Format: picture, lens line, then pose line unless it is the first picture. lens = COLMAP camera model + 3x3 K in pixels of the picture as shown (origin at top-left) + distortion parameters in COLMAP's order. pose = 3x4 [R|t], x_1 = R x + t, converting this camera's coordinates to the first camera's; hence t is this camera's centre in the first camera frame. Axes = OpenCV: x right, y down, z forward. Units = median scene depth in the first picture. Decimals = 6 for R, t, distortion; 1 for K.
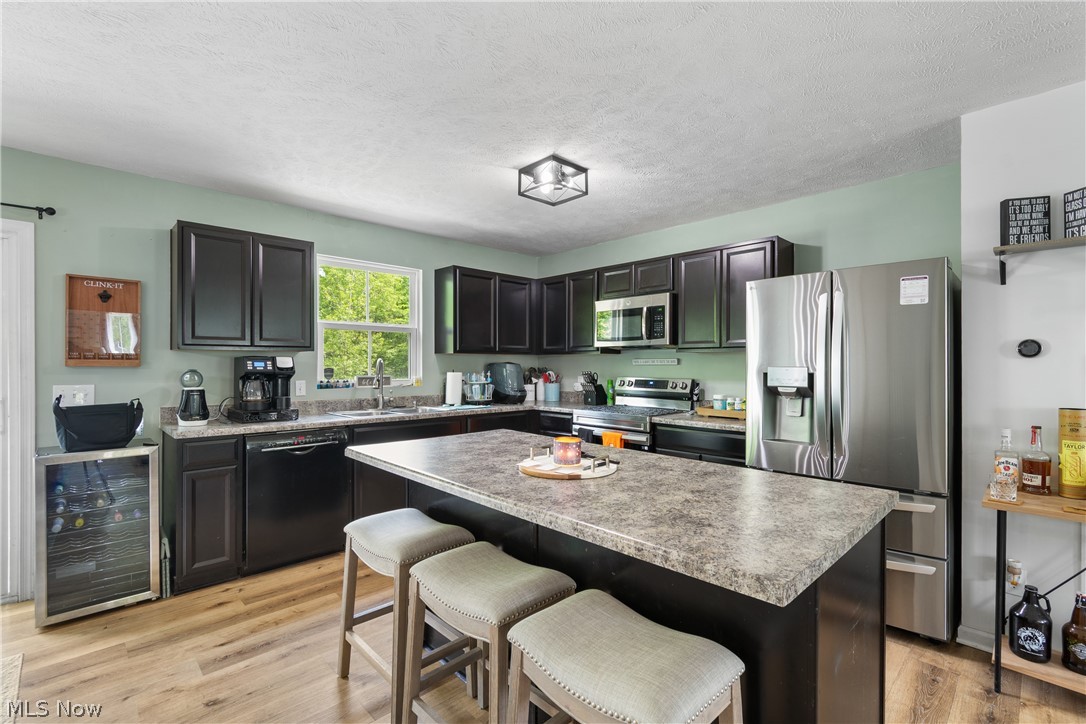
lens RADIAL K [[480.6, 0, 550.3], [0, 480.6, 363.7], [0, 0, 1]] dist [-0.000548, -0.000087]
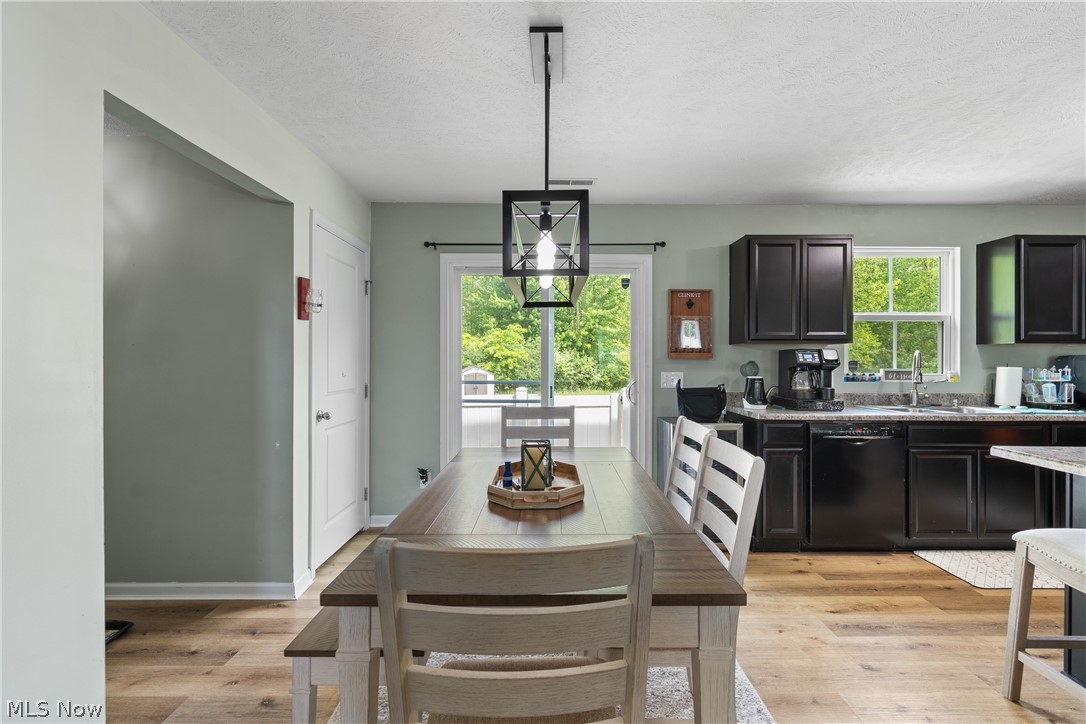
lens RADIAL K [[473.3, 0, 558.8], [0, 473.3, 358.3], [0, 0, 1]] dist [-0.001550, -0.000547]
pose [[0.721524, 0.001014, -0.692389, -0.270983], [-0.001415, 0.999999, -0.000011, 0.005879], [0.692388, 0.000988, 0.721524, -0.145145]]
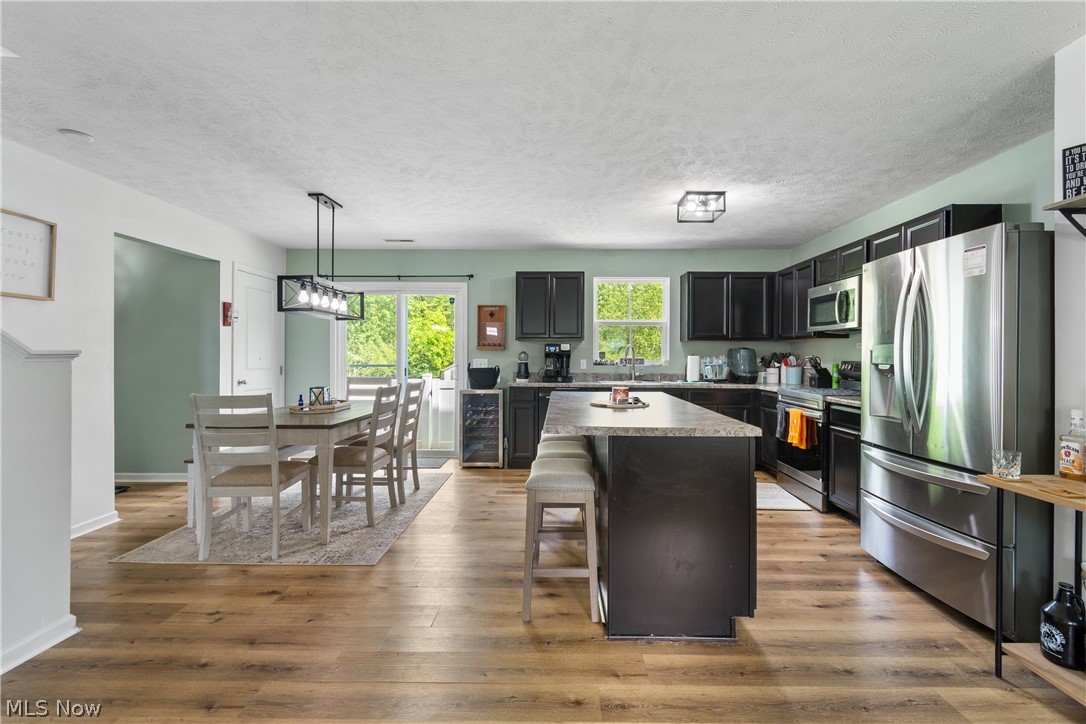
lens RADIAL K [[477.1, 0, 559.1], [0, 477.1, 355.1], [0, 0, 1]] dist [0.002419, -0.000031]
pose [[0.710404, 0.001265, -0.703793, 0.592240], [-0.004150, 0.999989, -0.002392, 0.028024], [0.703782, 0.004620, 0.710401, -0.182180]]
